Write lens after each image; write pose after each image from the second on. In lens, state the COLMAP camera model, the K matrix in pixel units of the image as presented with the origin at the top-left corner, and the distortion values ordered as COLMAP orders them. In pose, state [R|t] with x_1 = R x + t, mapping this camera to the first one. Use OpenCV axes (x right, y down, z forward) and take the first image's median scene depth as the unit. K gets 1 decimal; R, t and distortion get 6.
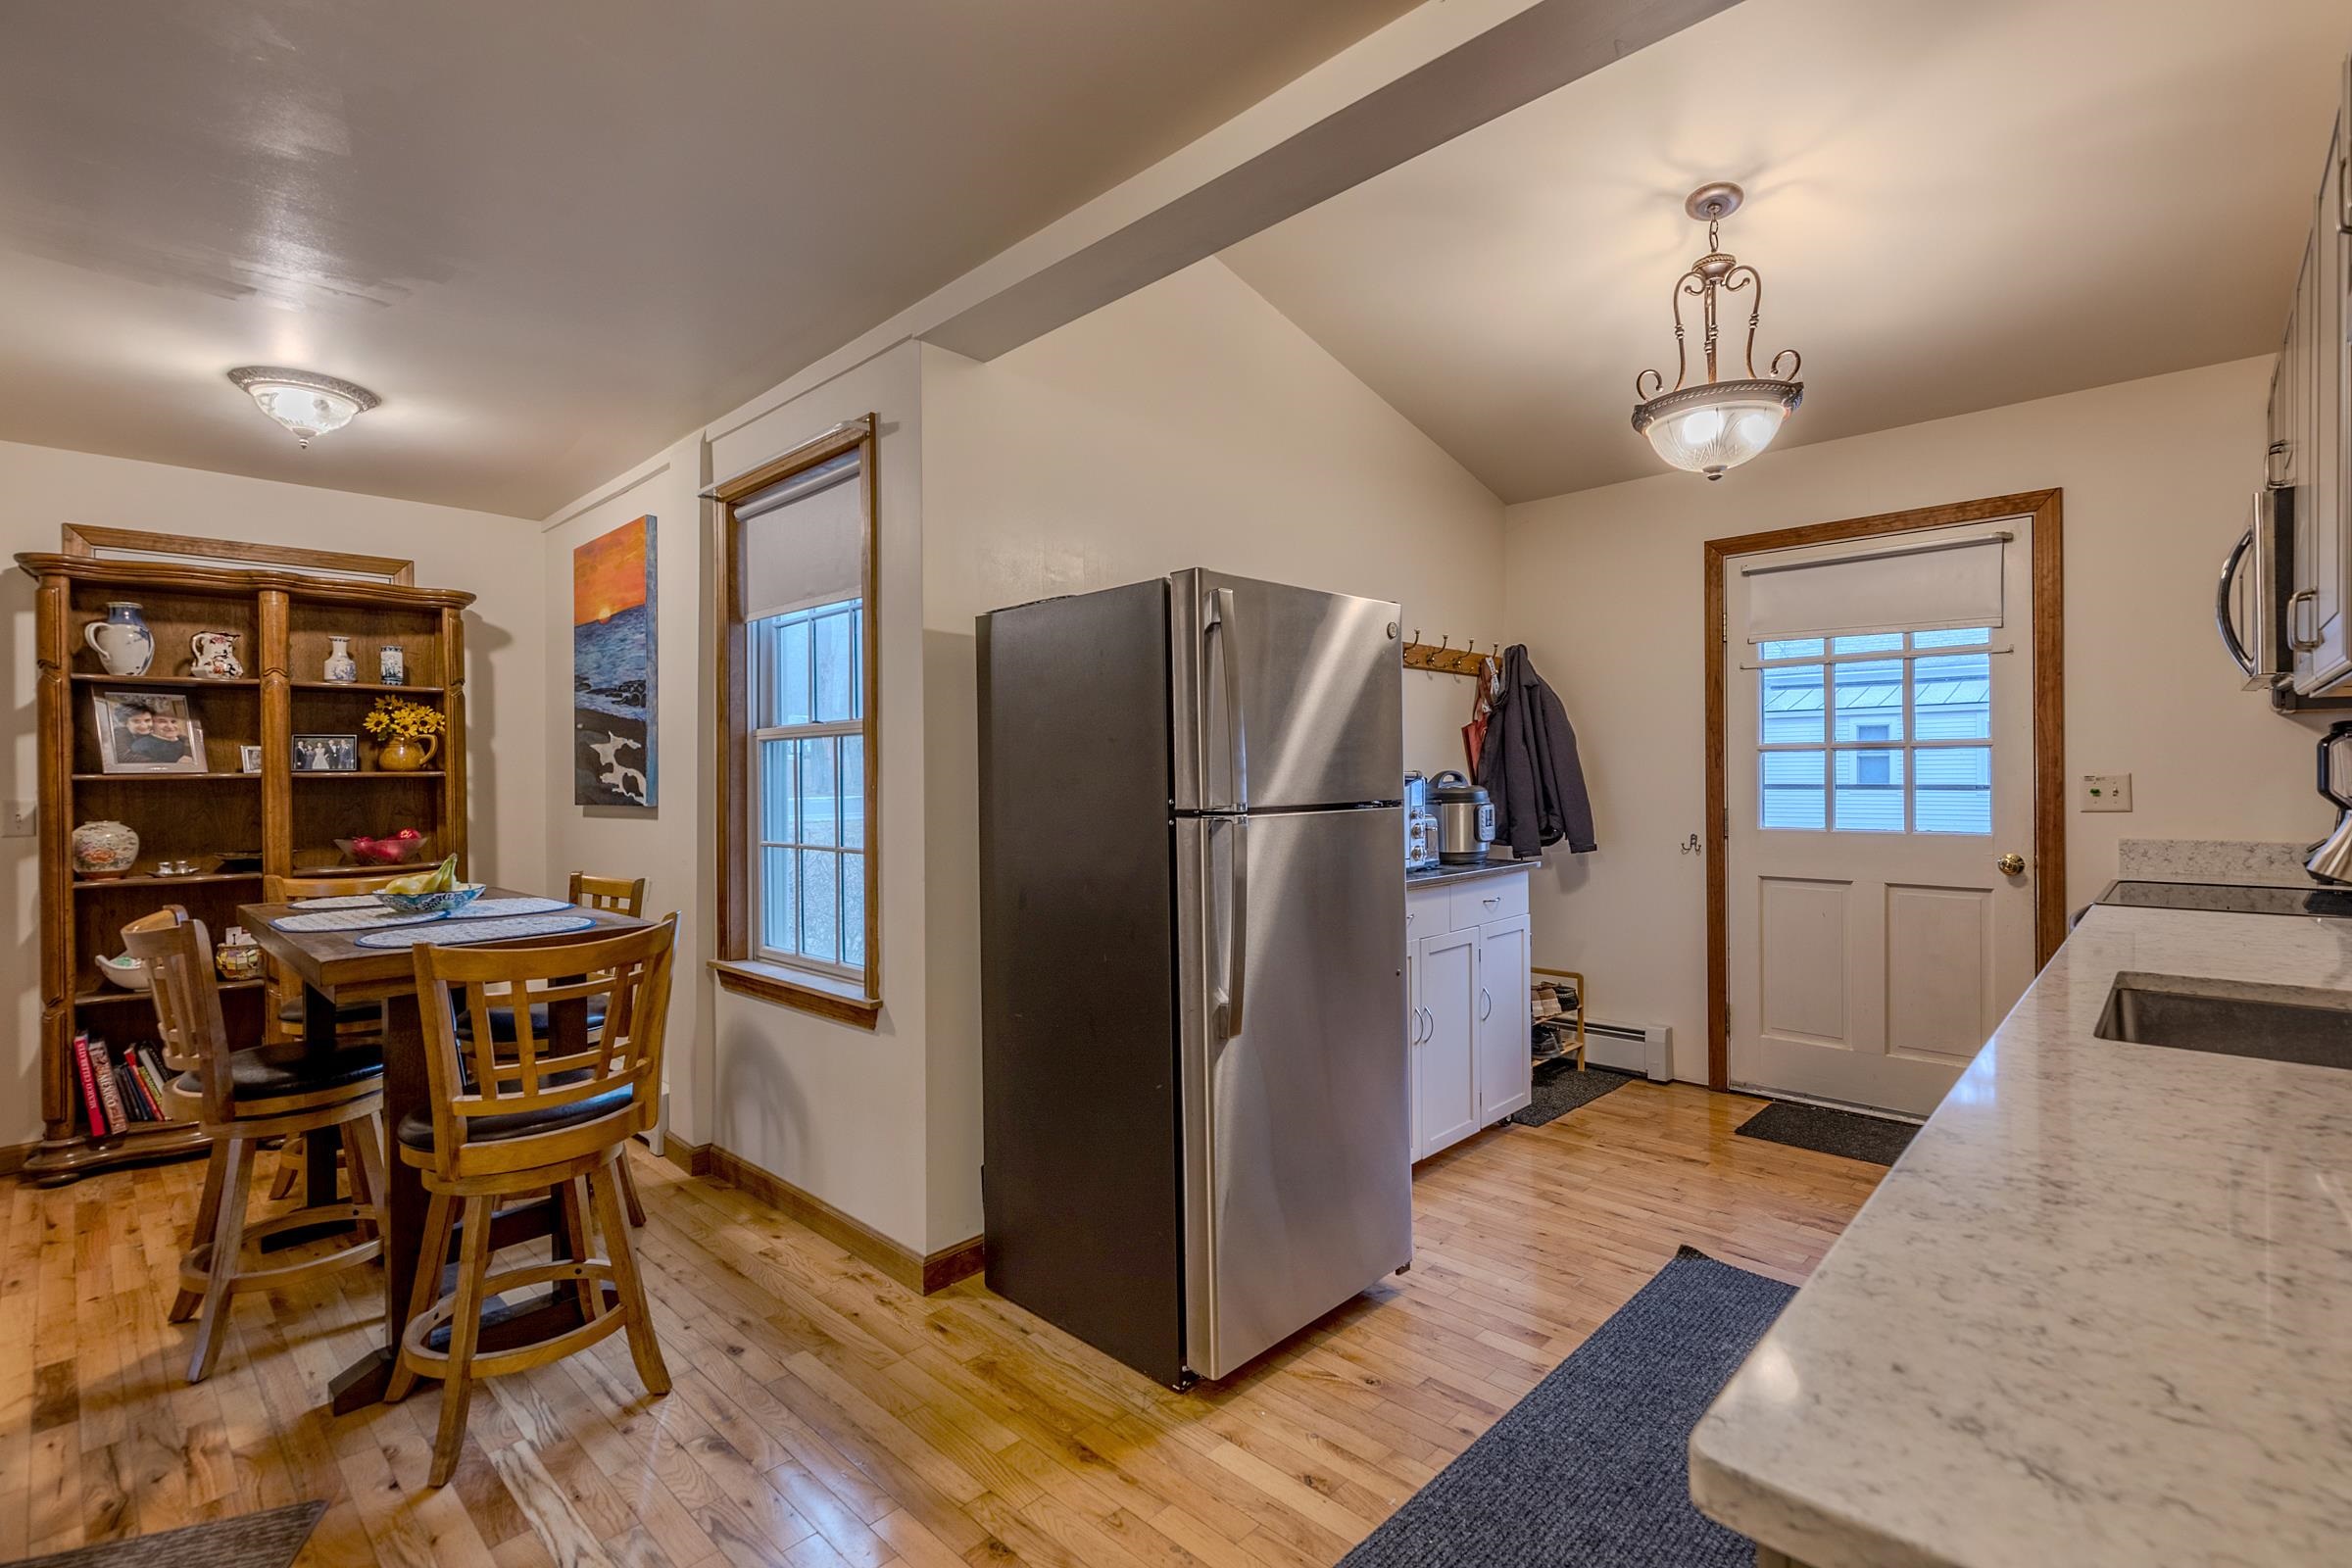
lens RADIAL K [[1058.1, 0, 1185.3], [0, 1058.1, 770.6], [0, 0, 1]] dist [0.001813, 0.000582]
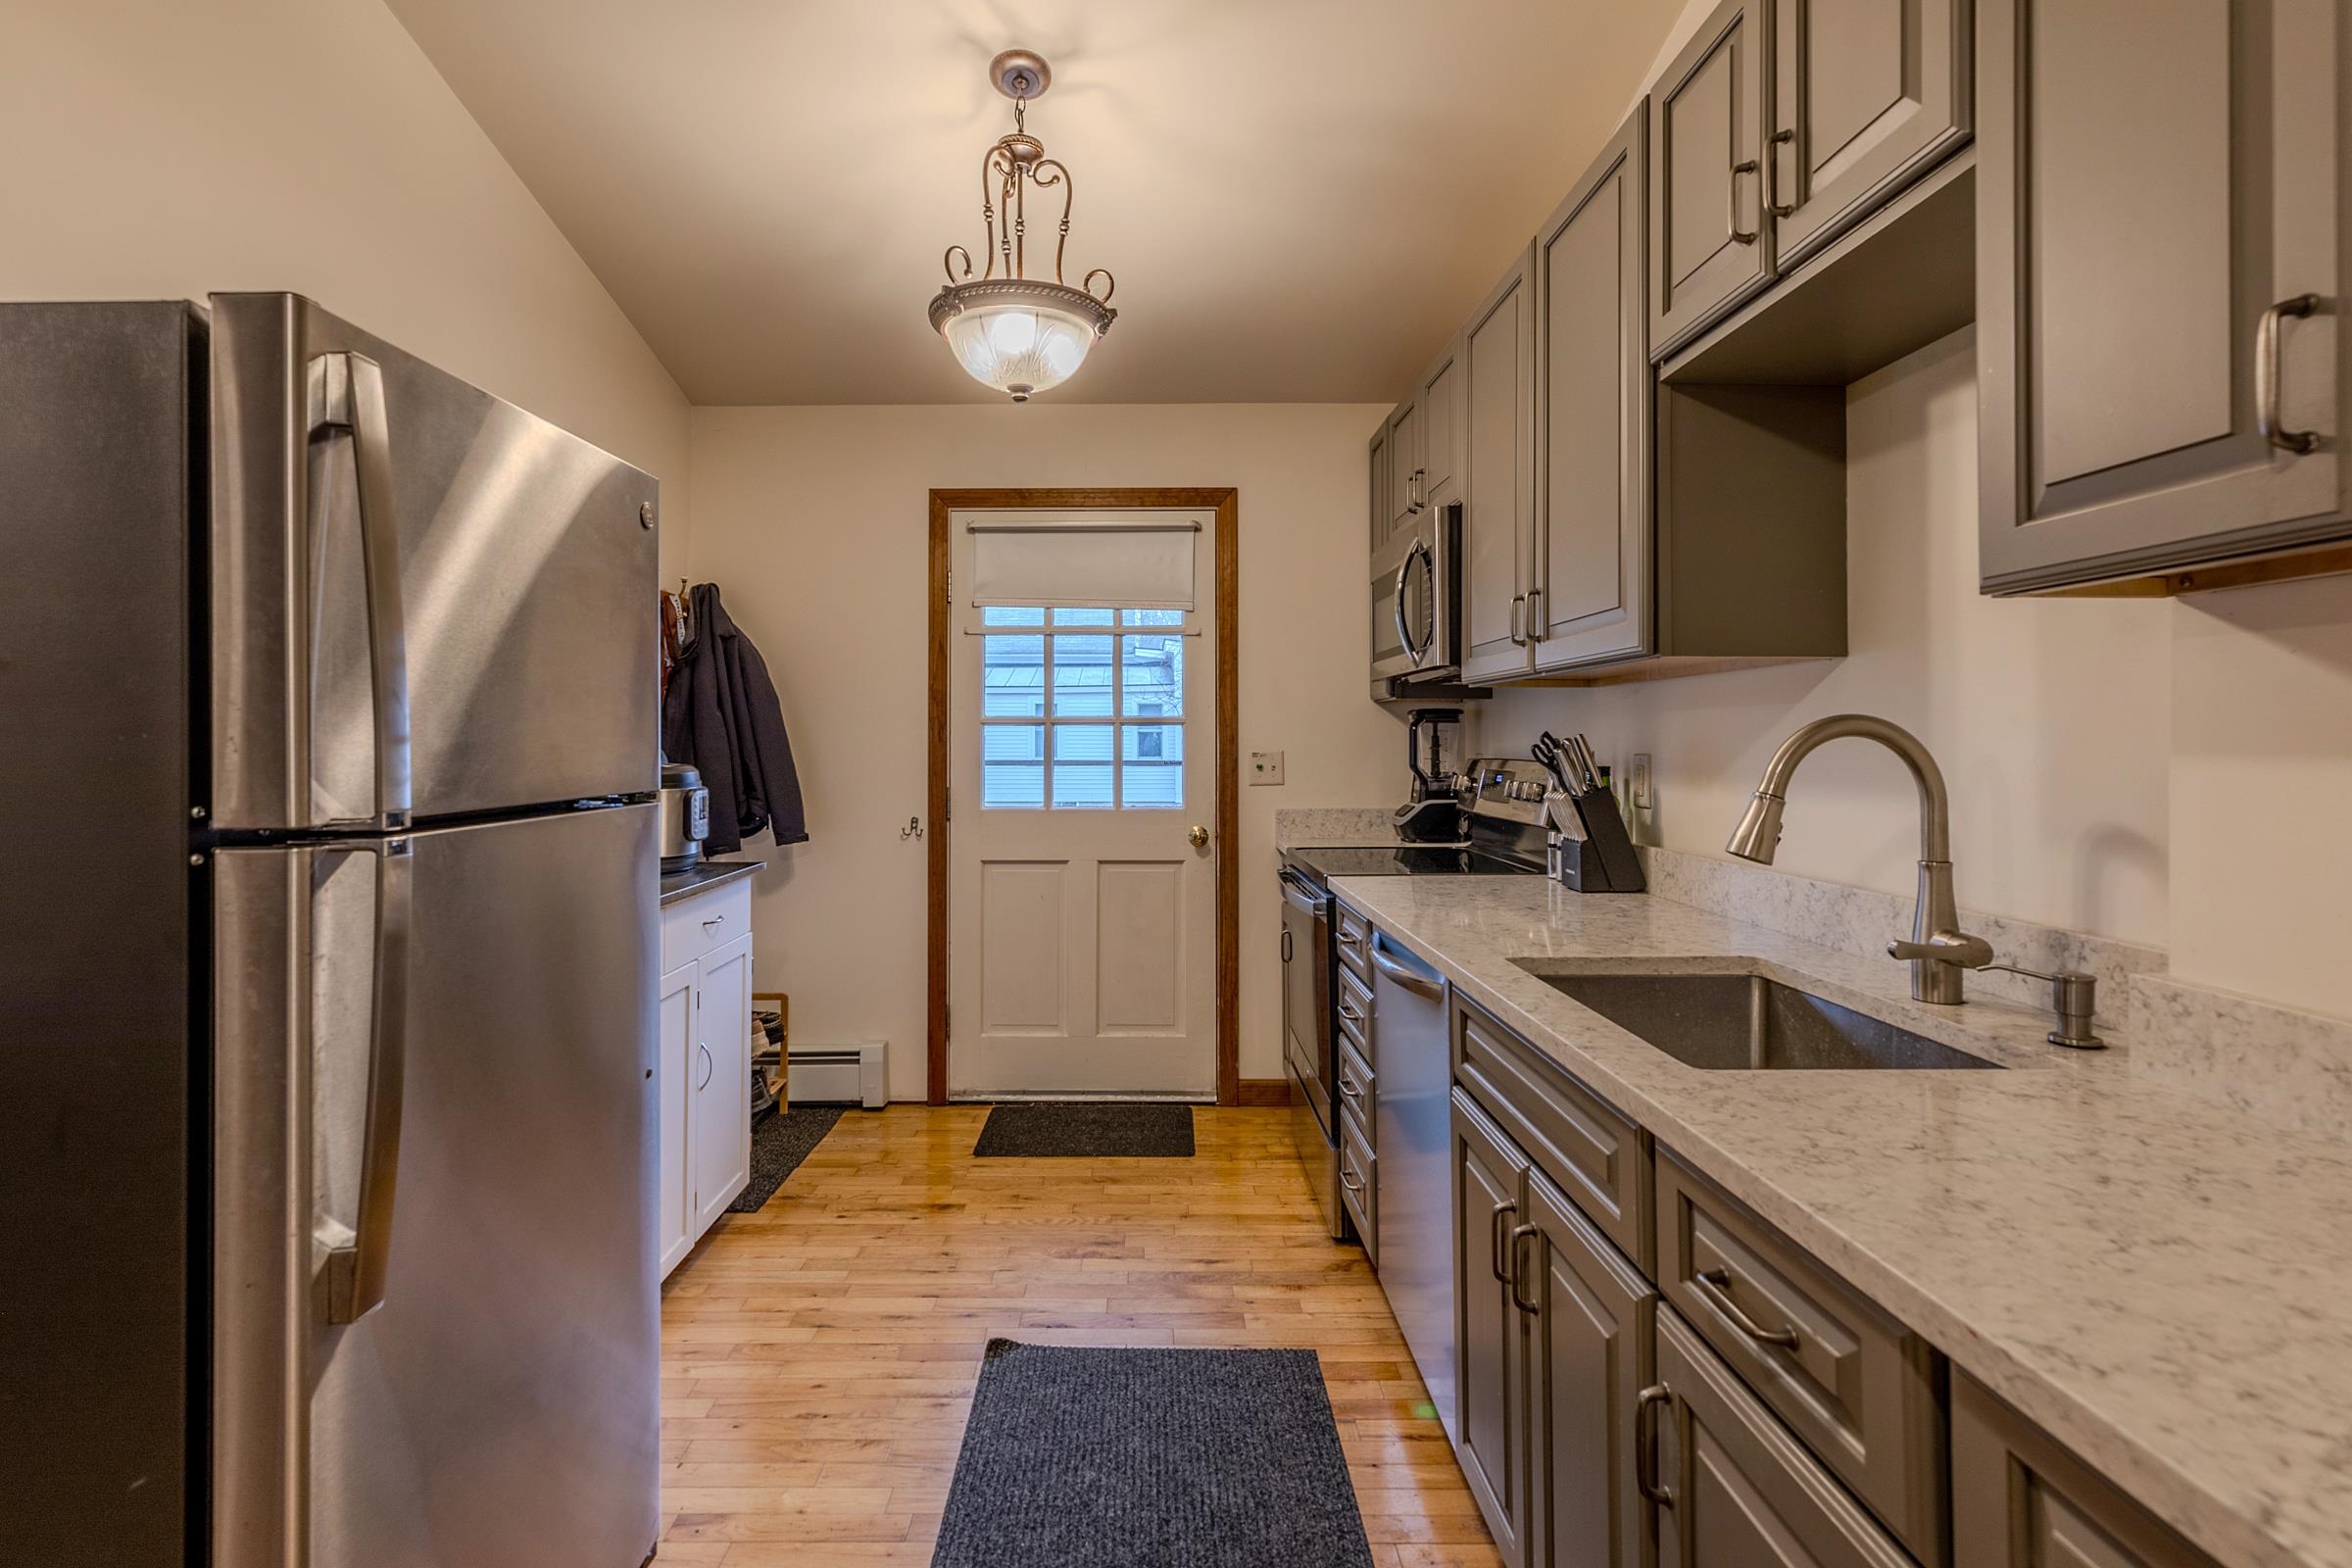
lens RADIAL K [[1116.3, 0, 1142.5], [0, 1116.3, 724.8], [0, 0, 1]] dist [0.007667, -0.000142]
pose [[0.723763, 0.019413, 0.689776, -0.029475], [-0.008623, 0.999781, -0.019089, -0.000662], [-0.689995, 0.007868, 0.723771, 0.224720]]
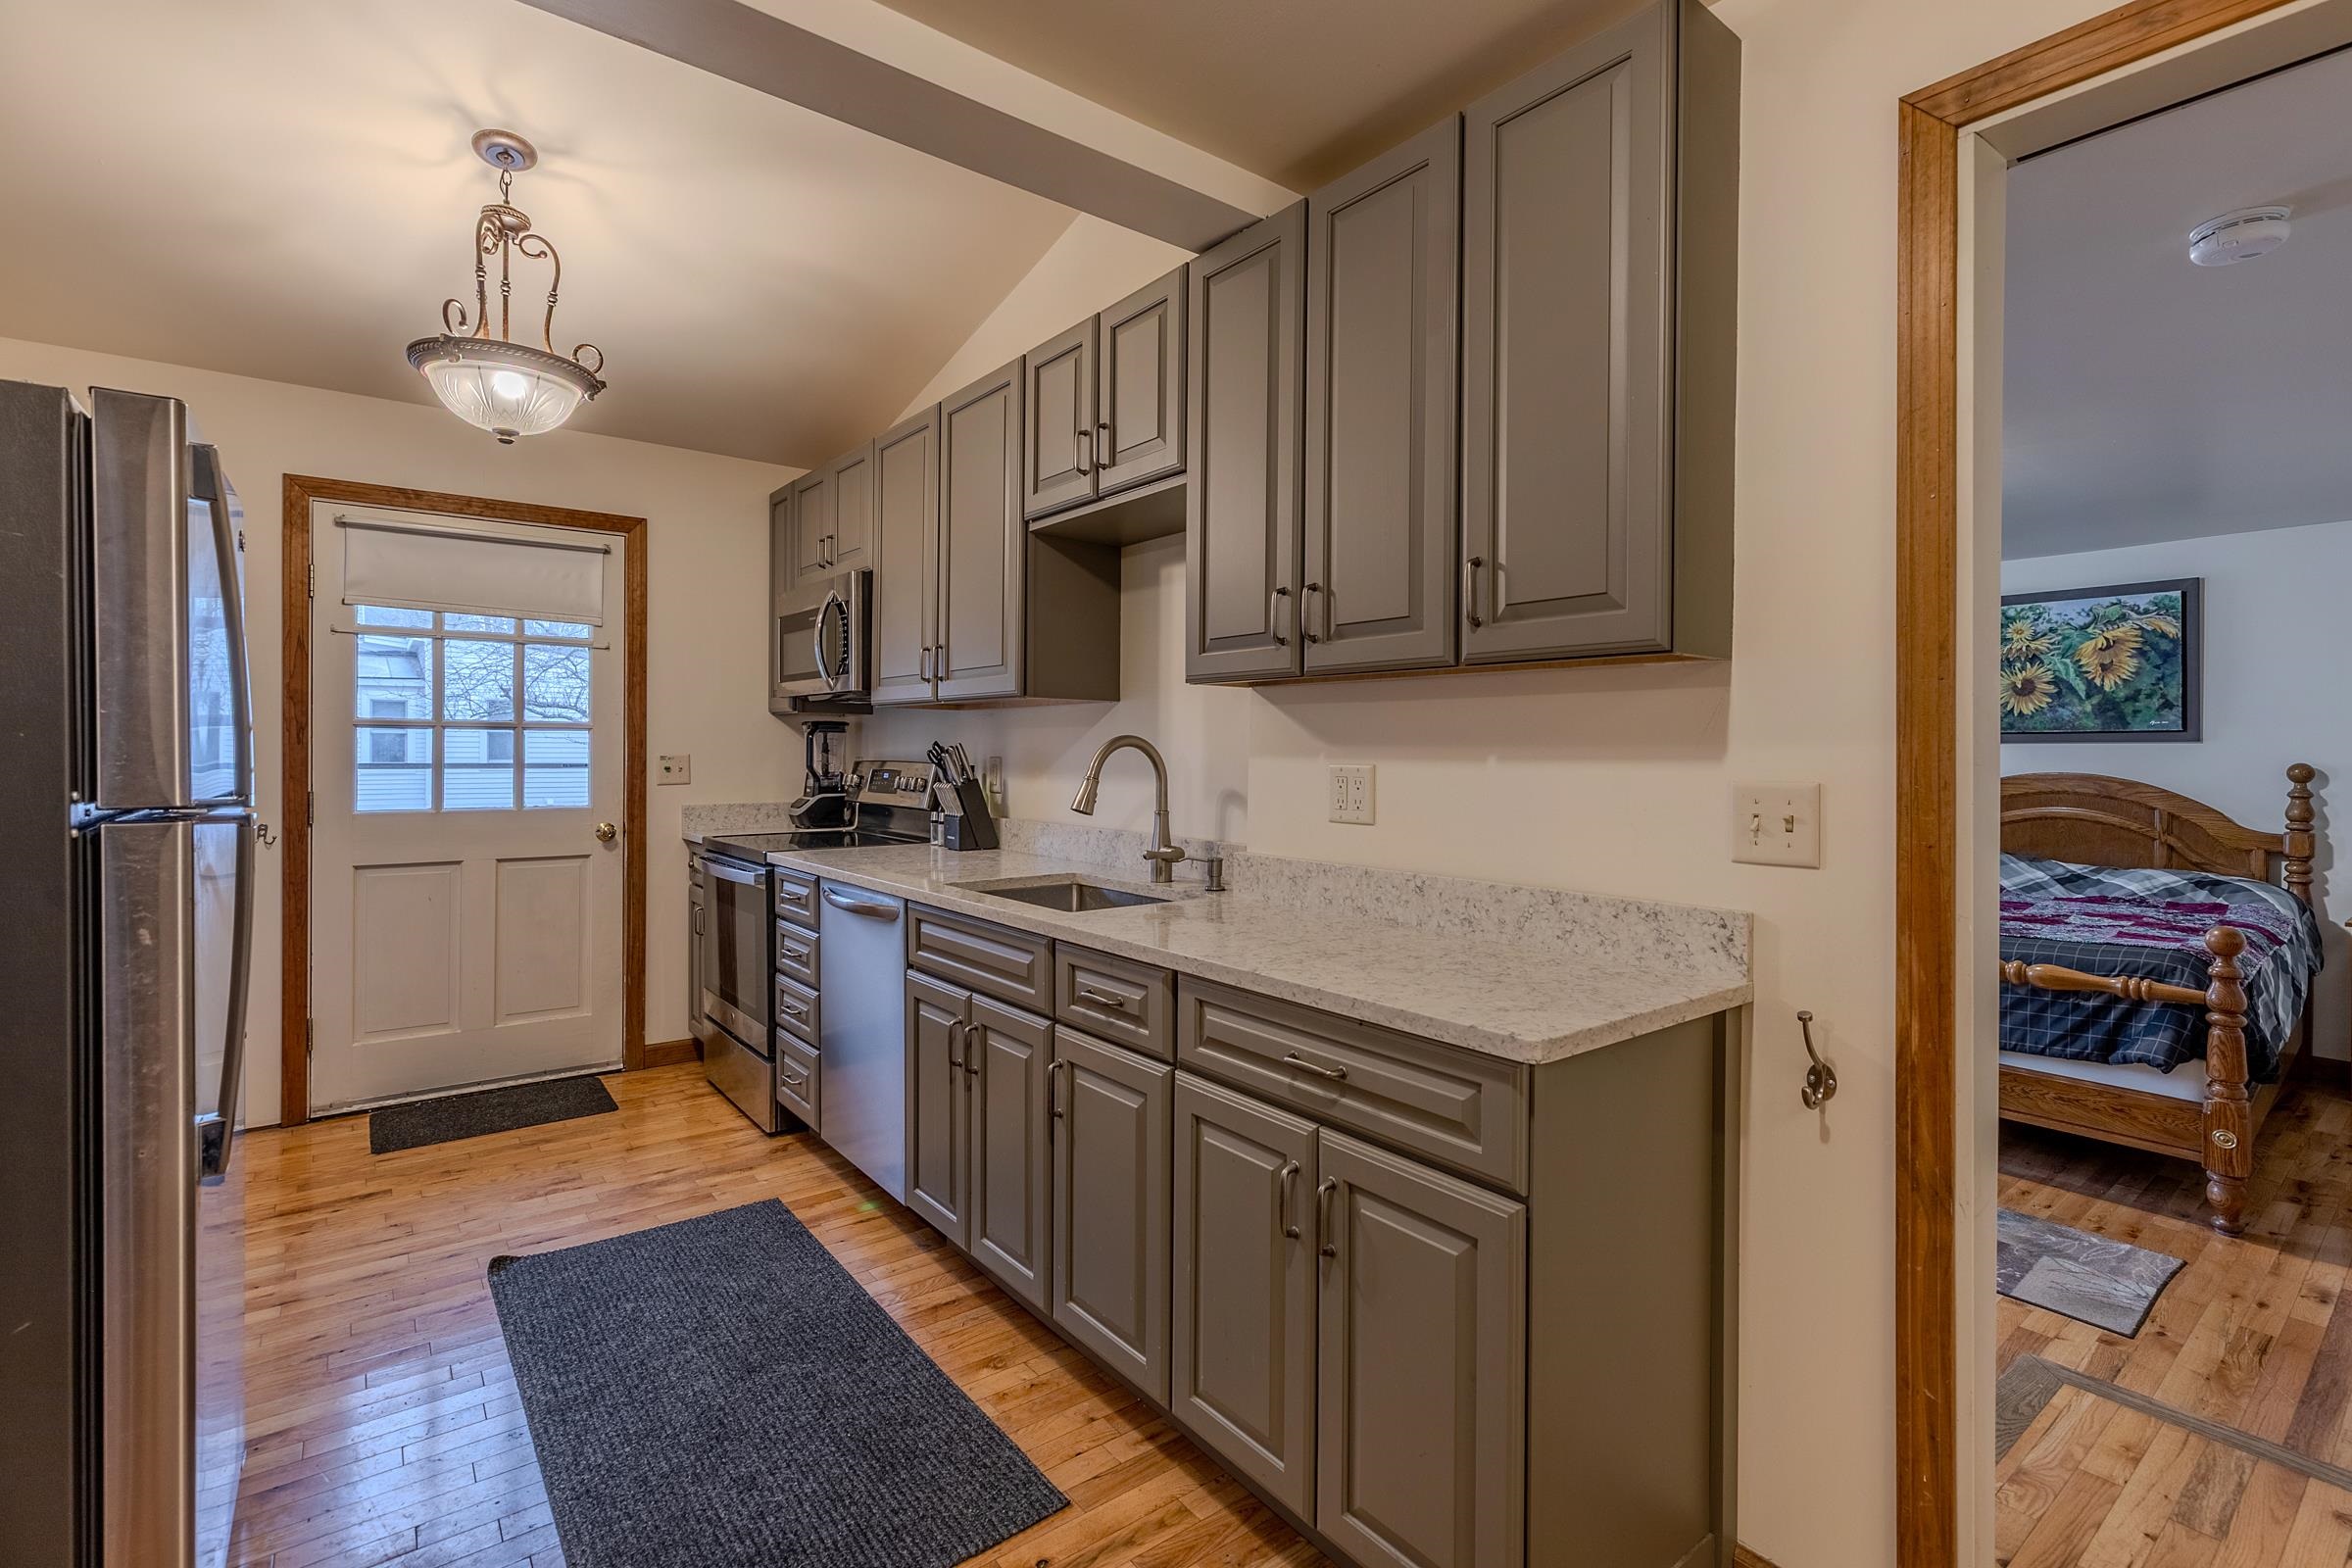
lens RADIAL K [[1065.6, 0, 1188.8], [0, 1065.6, 749.0], [0, 0, 1]] dist [0.004045, 0.000433]
pose [[0.142120, 0.011663, 0.989781, -0.278078], [-0.011583, 0.999882, -0.010118, 0.002177], [-0.989782, -0.010027, 0.142239, 0.195719]]
